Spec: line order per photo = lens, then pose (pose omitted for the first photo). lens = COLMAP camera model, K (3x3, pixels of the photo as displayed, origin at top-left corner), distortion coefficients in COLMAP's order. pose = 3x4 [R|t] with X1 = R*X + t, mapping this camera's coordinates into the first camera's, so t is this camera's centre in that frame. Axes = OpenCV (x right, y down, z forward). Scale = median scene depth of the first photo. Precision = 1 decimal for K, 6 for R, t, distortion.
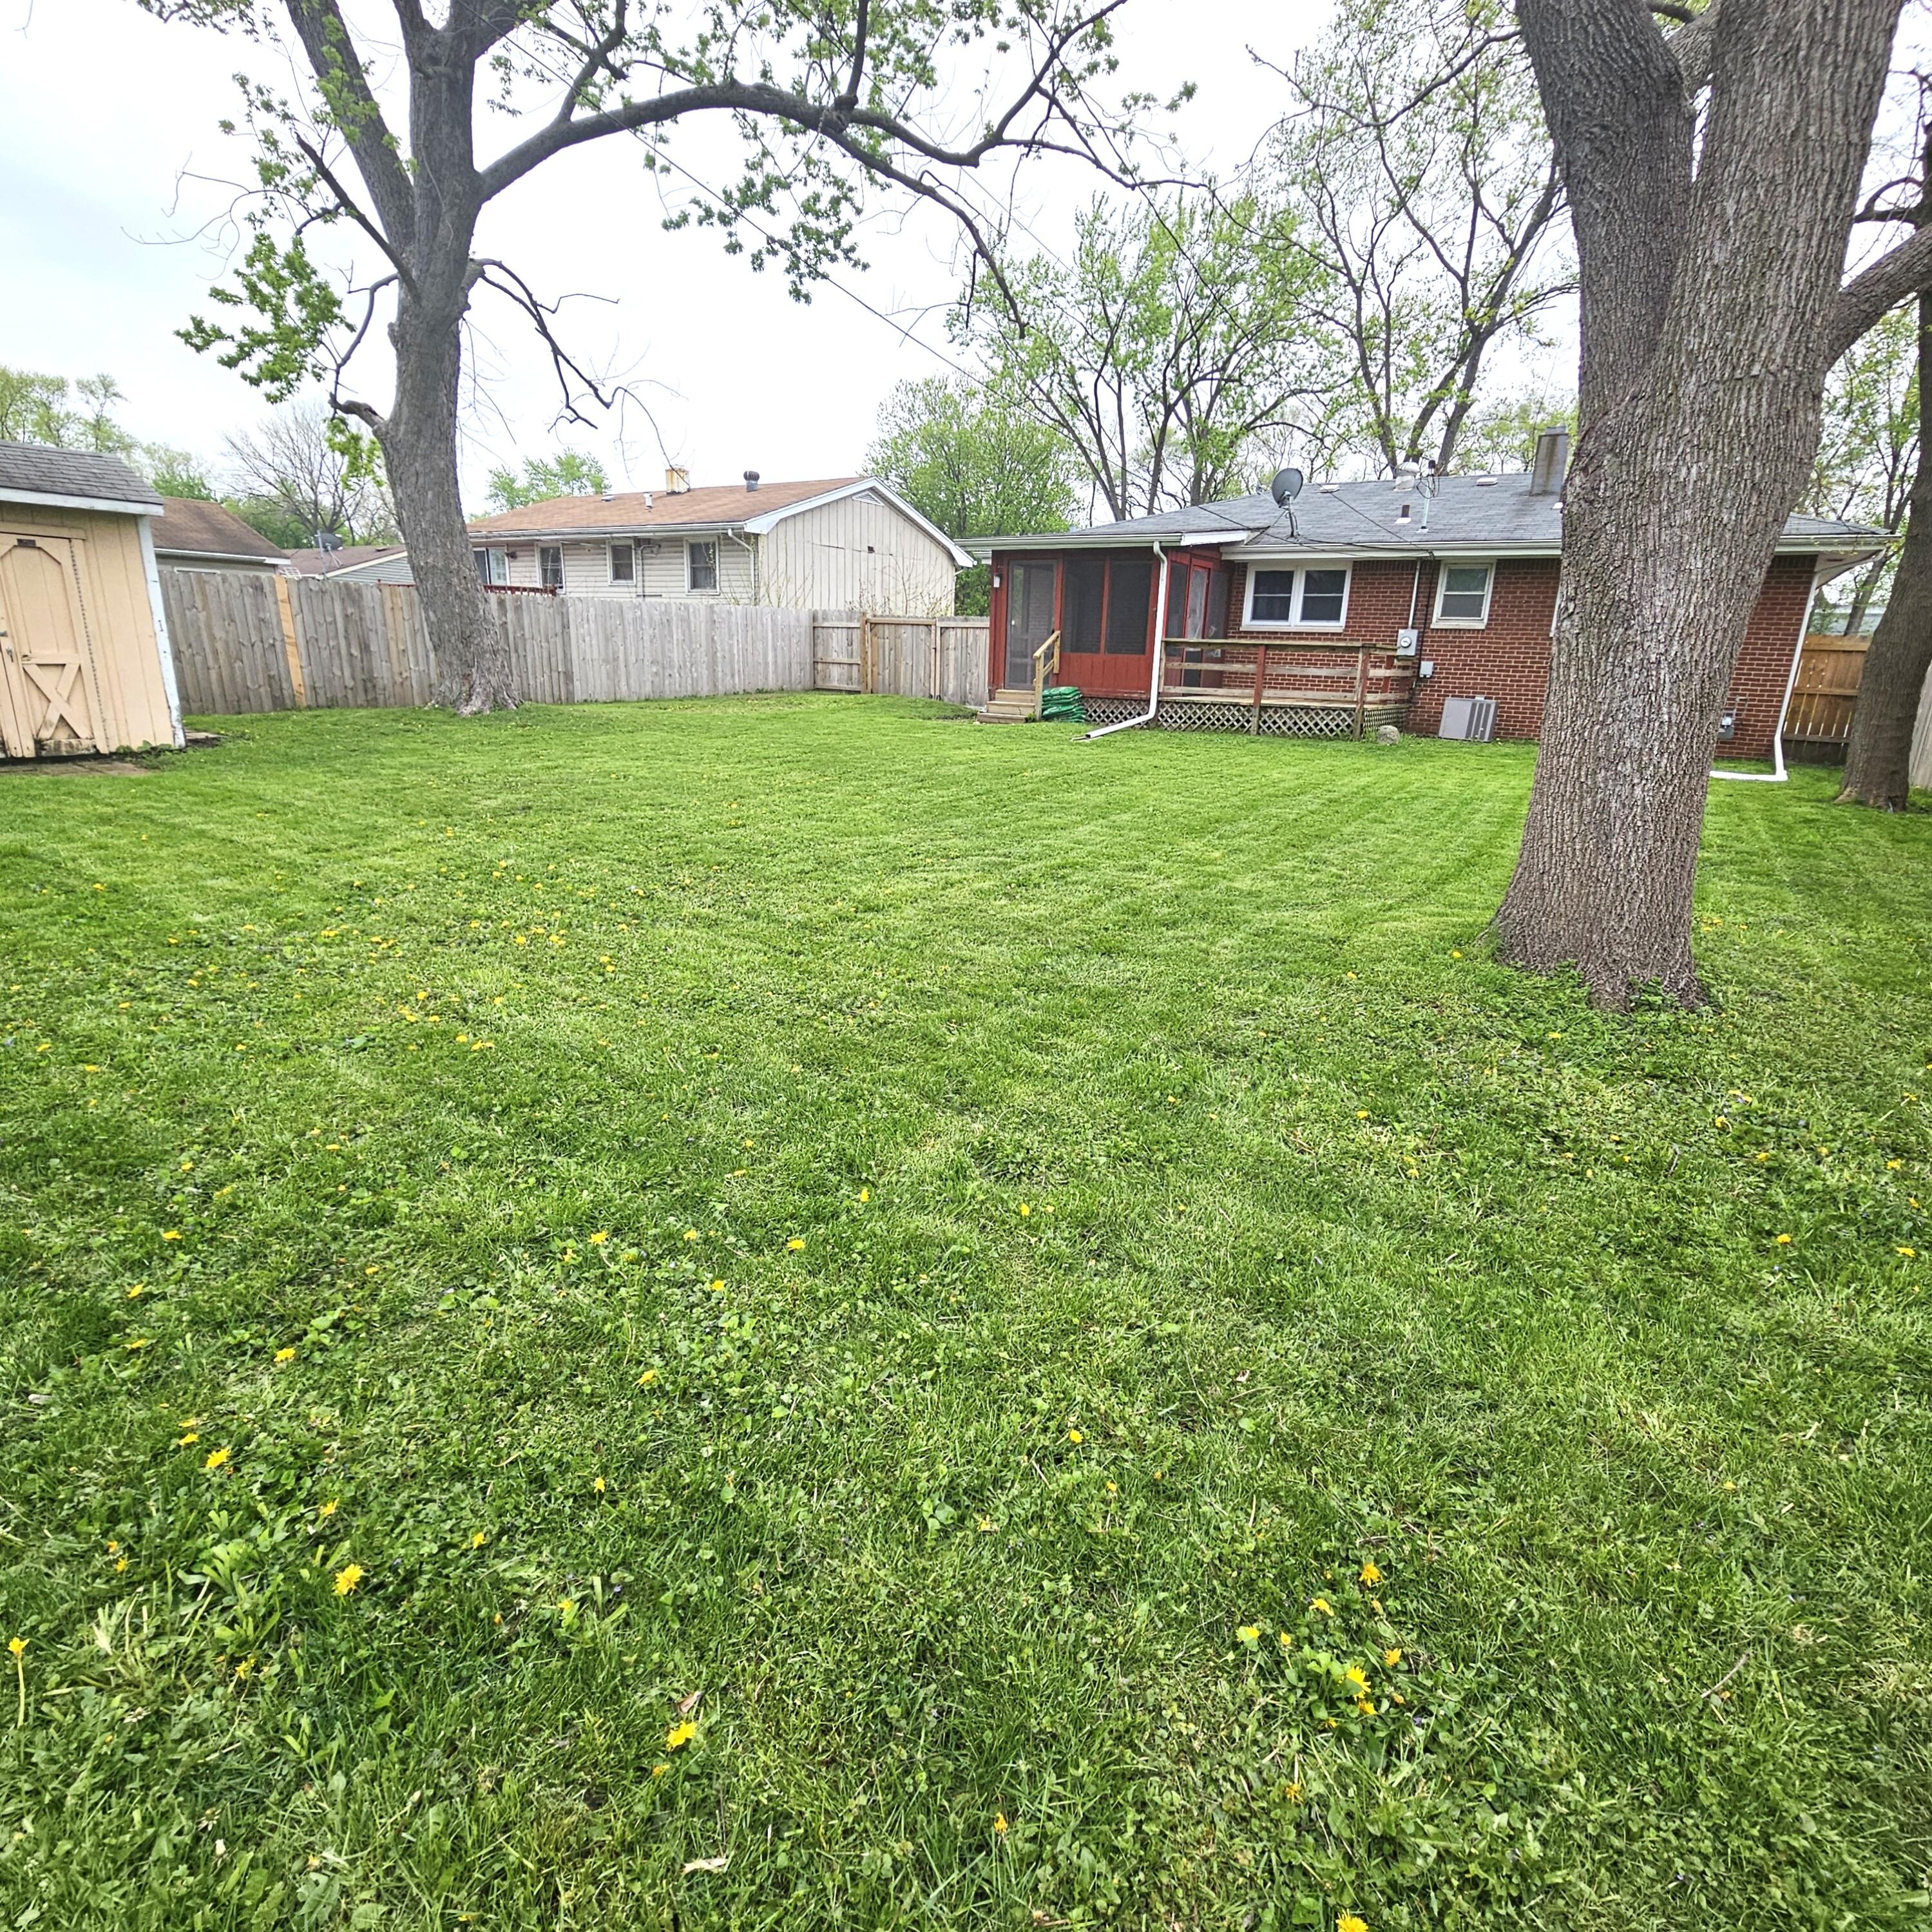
lens RADIAL K [[1066.6, 0, 966.0], [0, 1066.6, 966.0], [0, 0, 1]] dist [-0.002541, 0.000645]
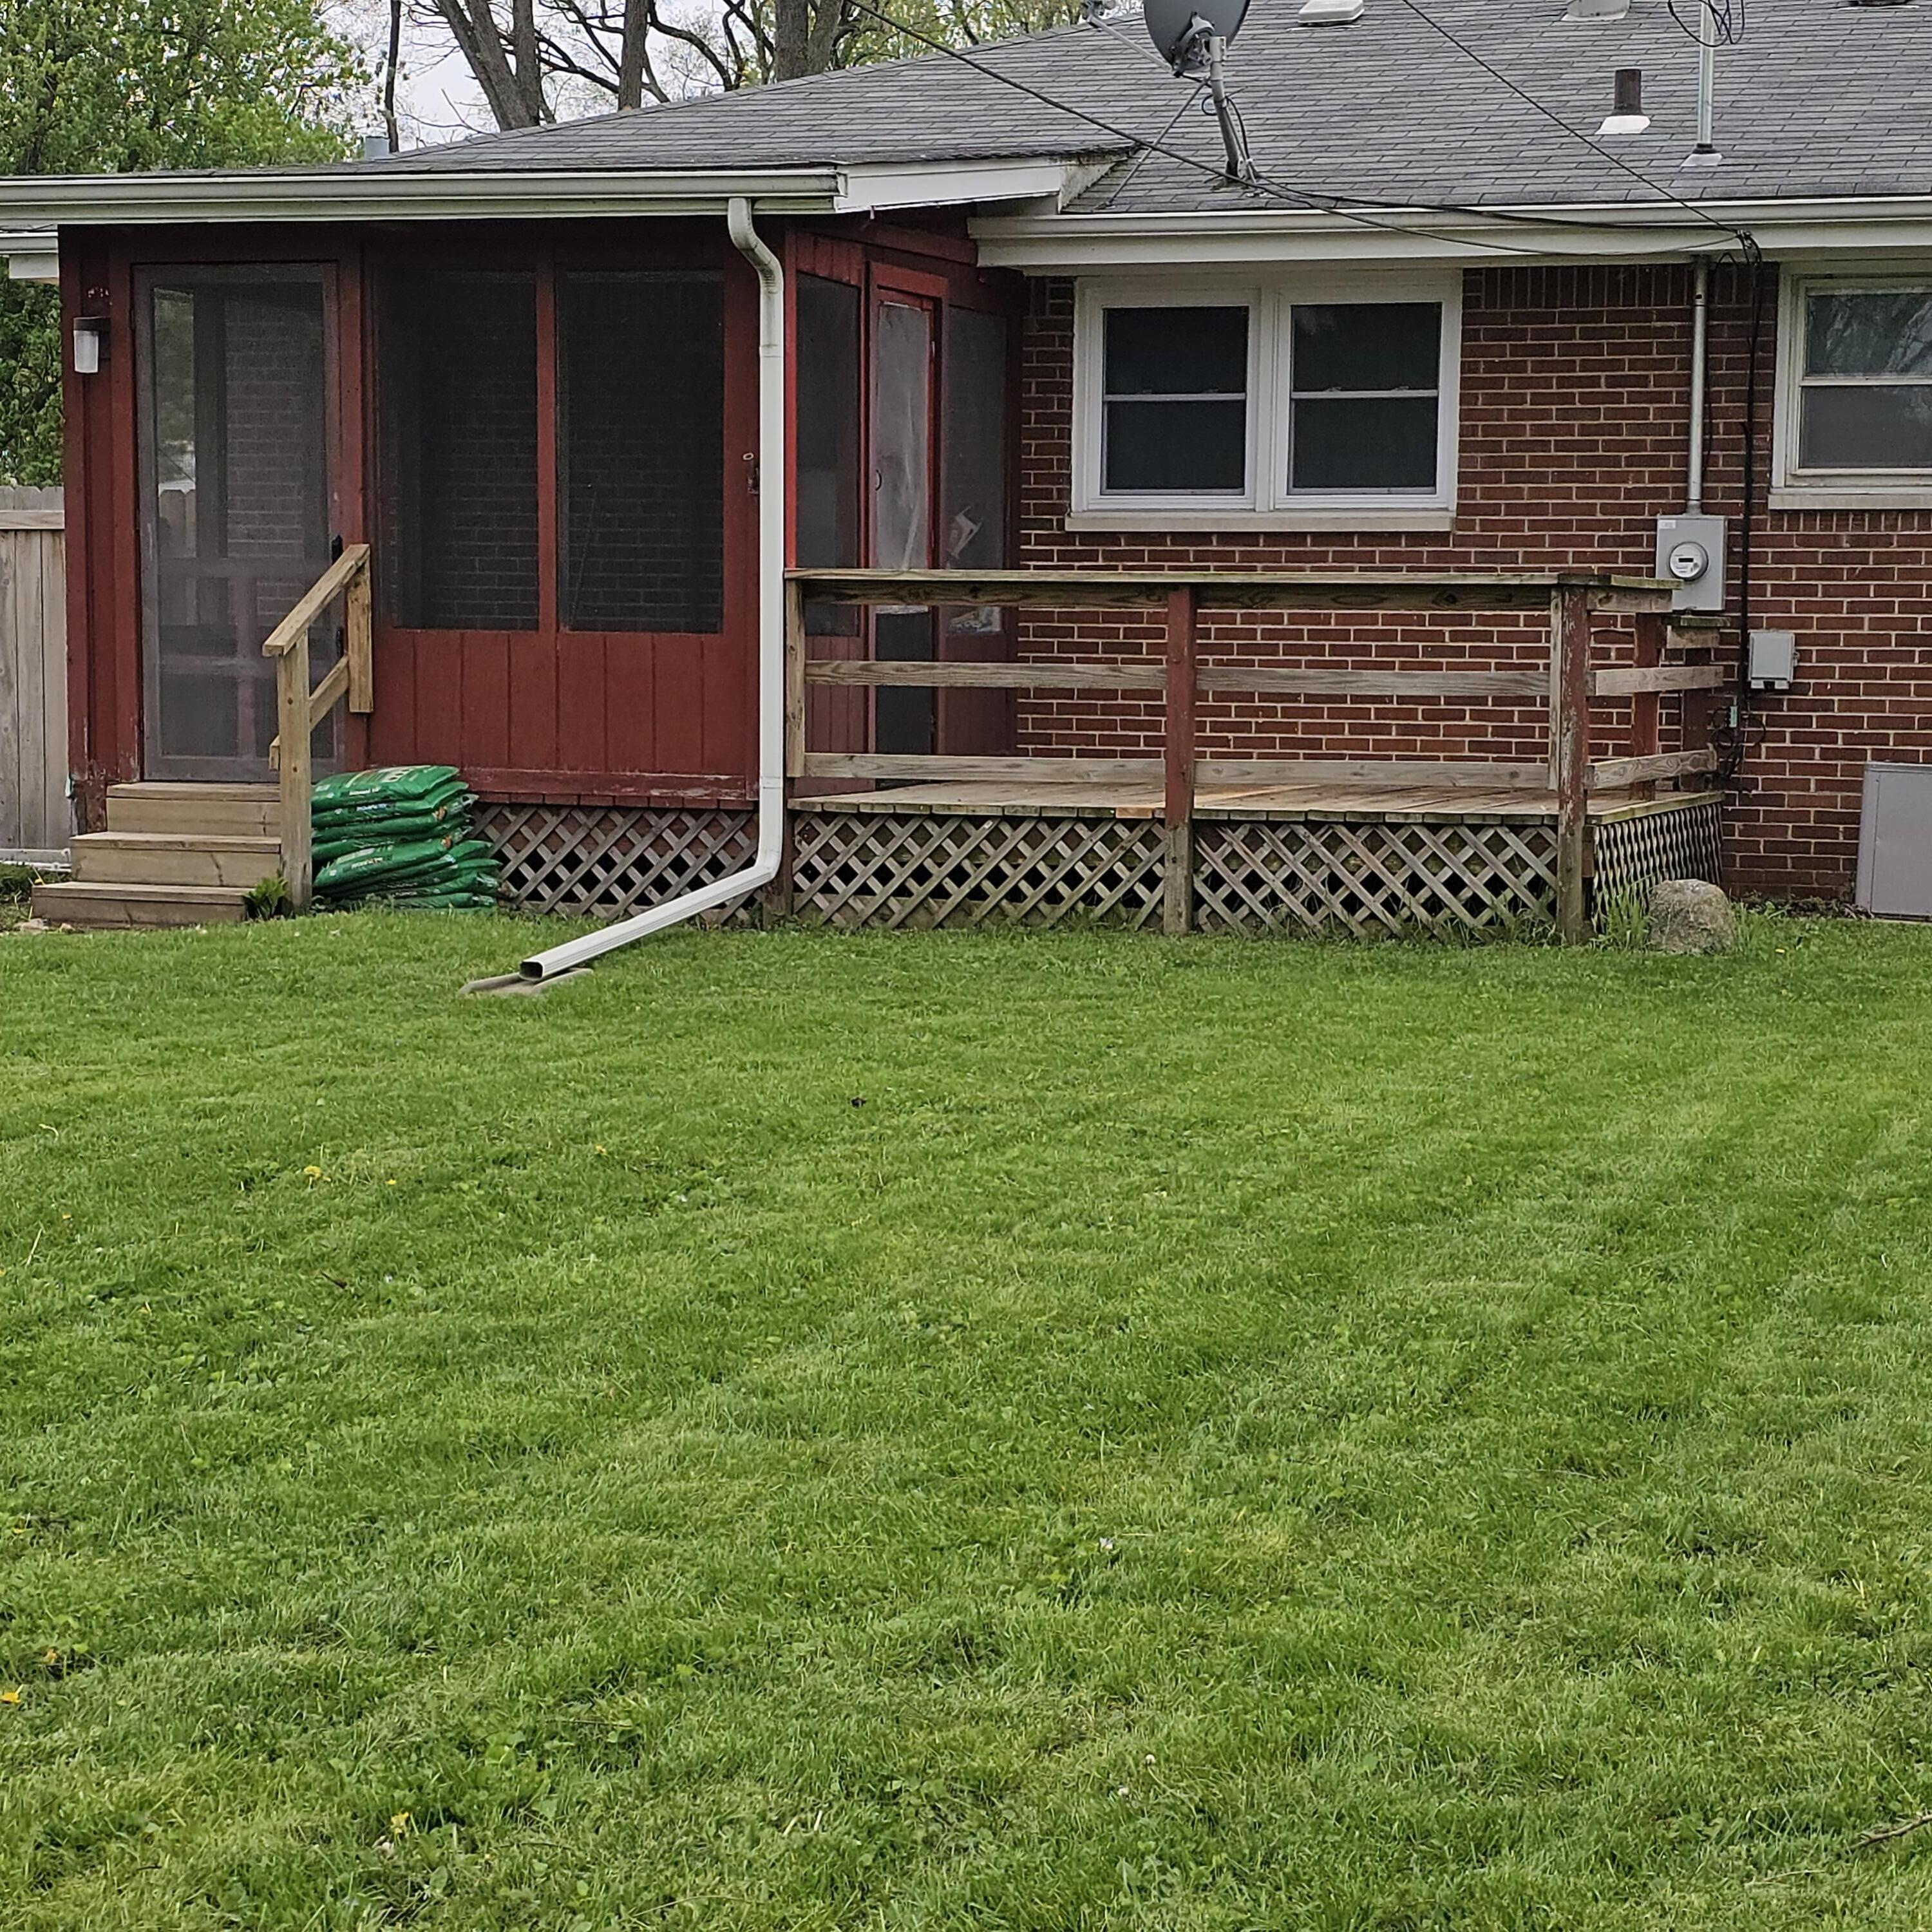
lens RADIAL K [[4187.2, 0, 966.0], [0, 4187.2, 966.0], [0, 0, 1]] dist [0.148106, 0.082493]
pose [[0.970528, -0.041143, 0.237448, -0.012099], [0.087485, 0.978250, -0.188079, -0.027005], [-0.224546, 0.203309, 0.953019, 0.070997]]
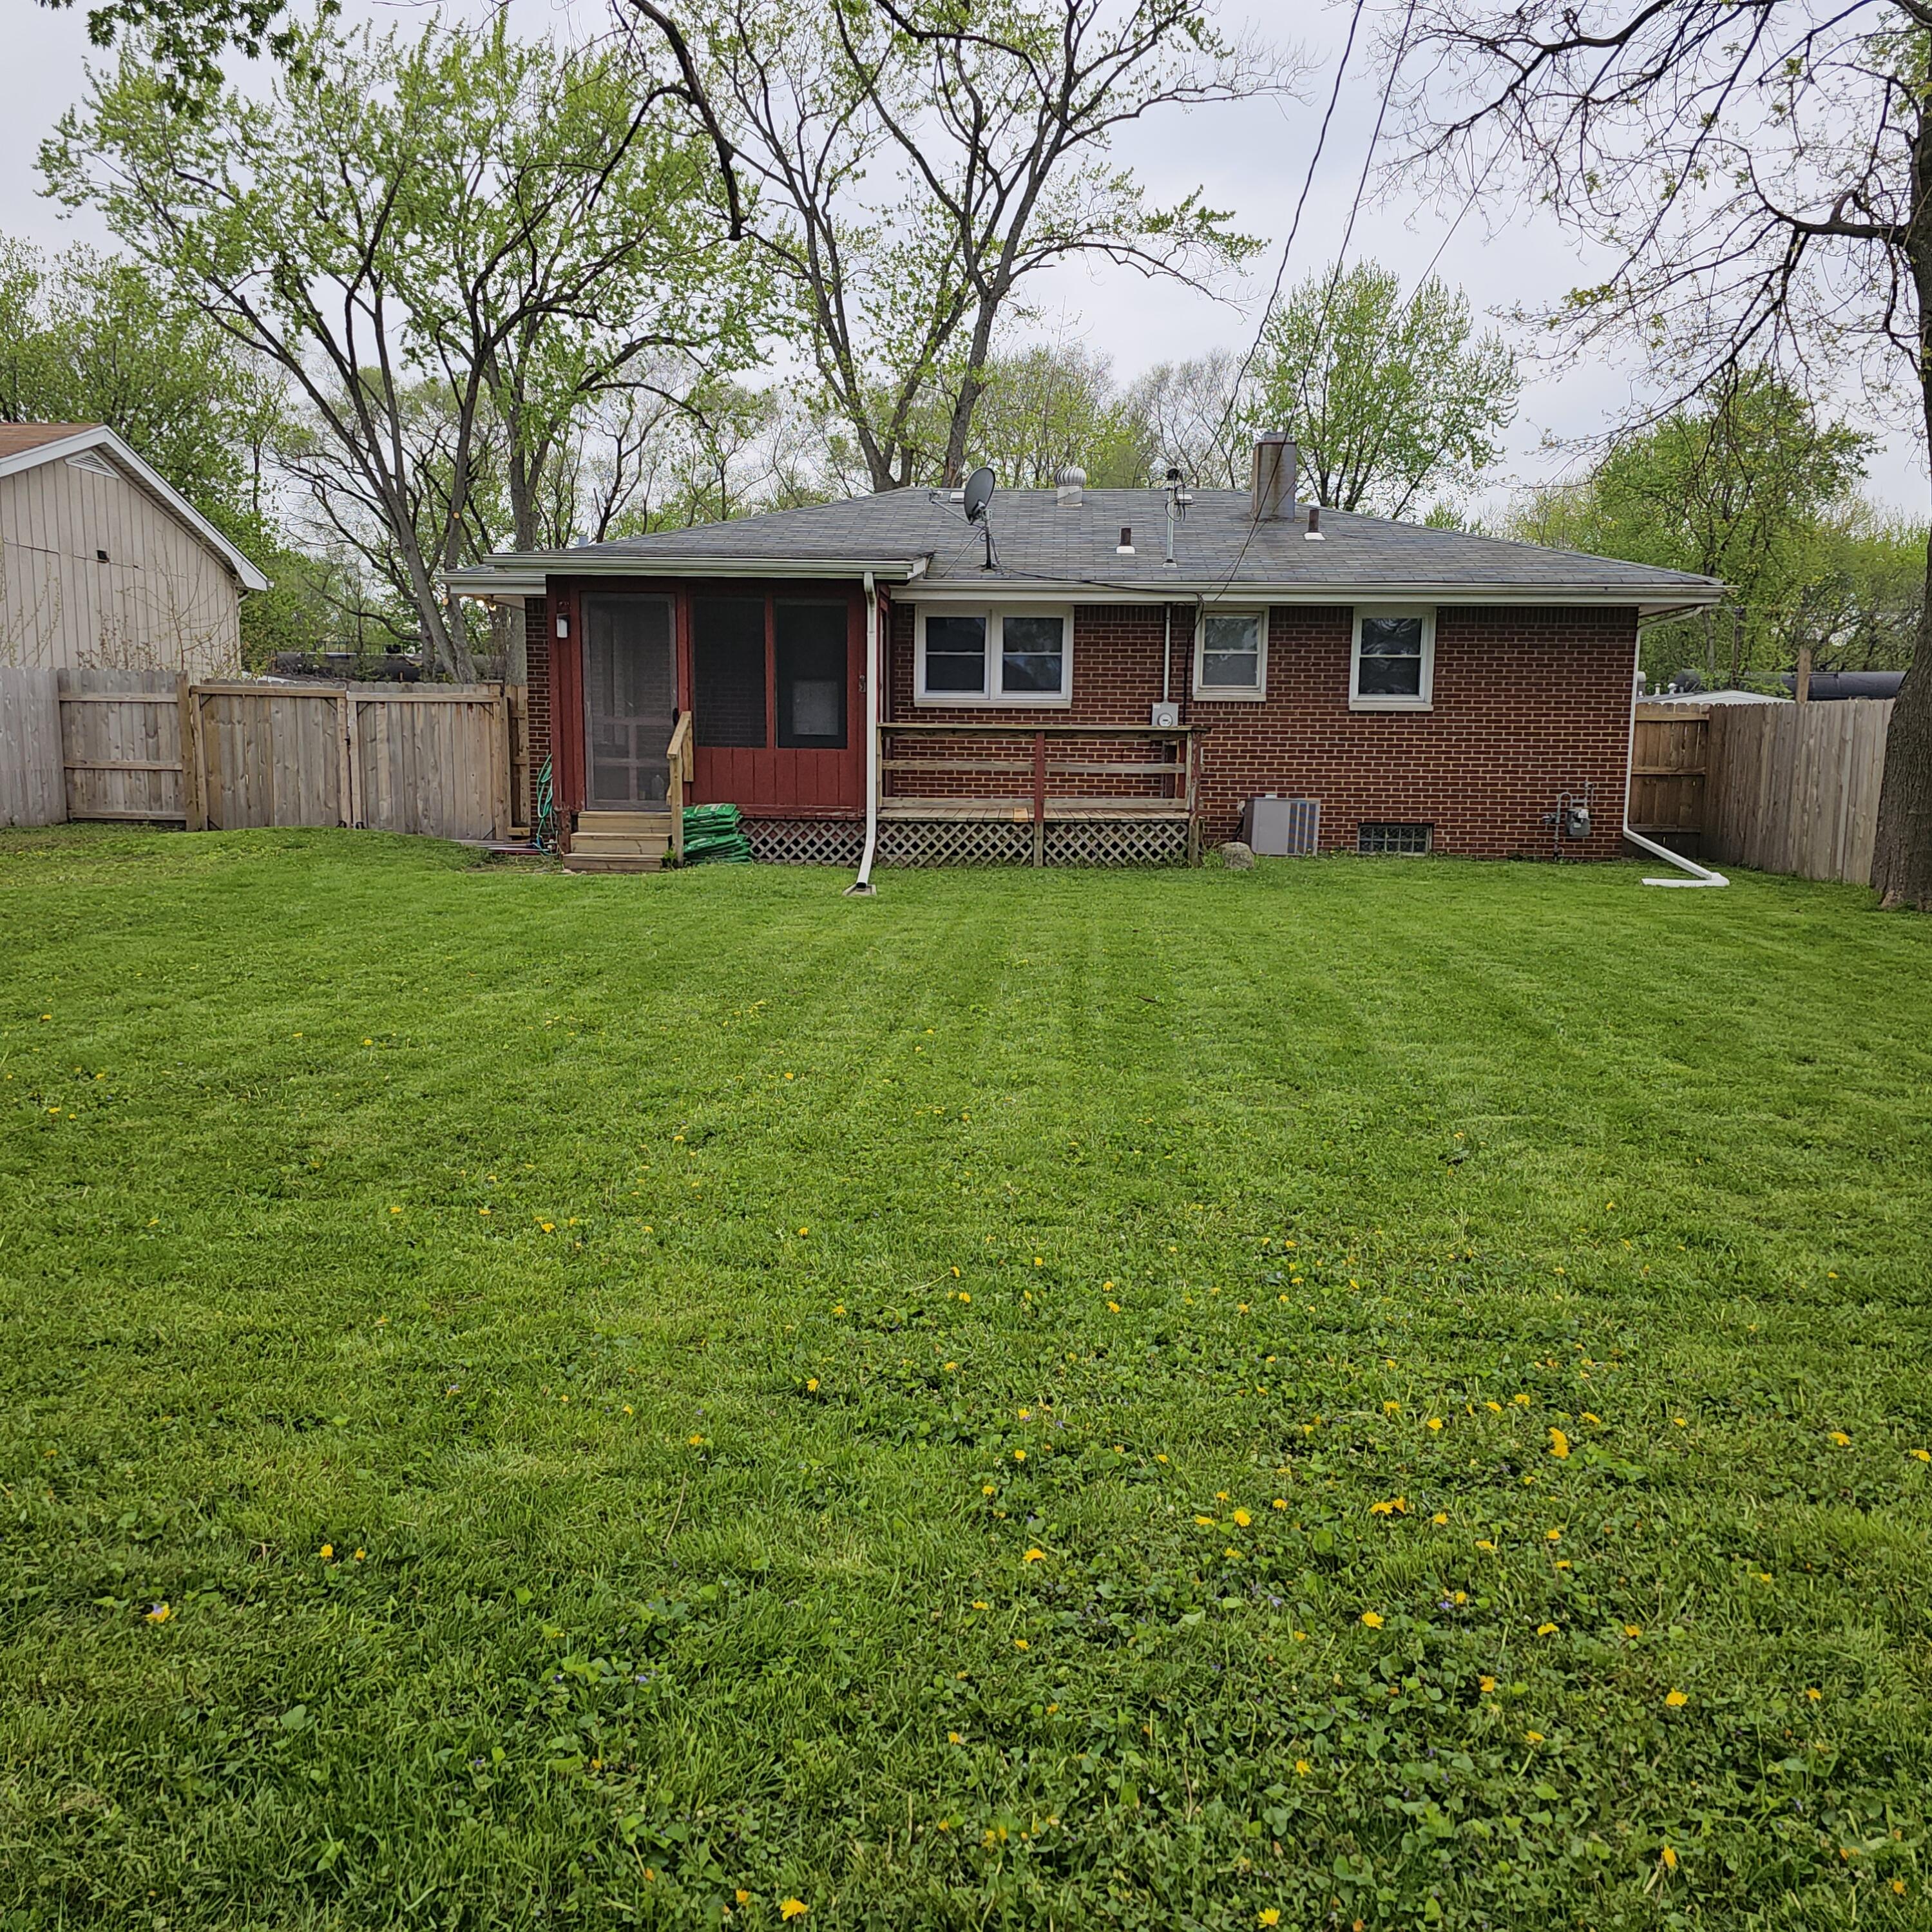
lens RADIAL K [[1778.5, 0, 966.0], [0, 1778.5, 966.0], [0, 0, 1]] dist [0.077511, -0.074867]
pose [[0.862040, -0.084900, 0.499680, -0.293243], [0.160252, 0.980951, -0.109791, -0.046242], [-0.480840, 0.174719, 0.859224, 0.110311]]
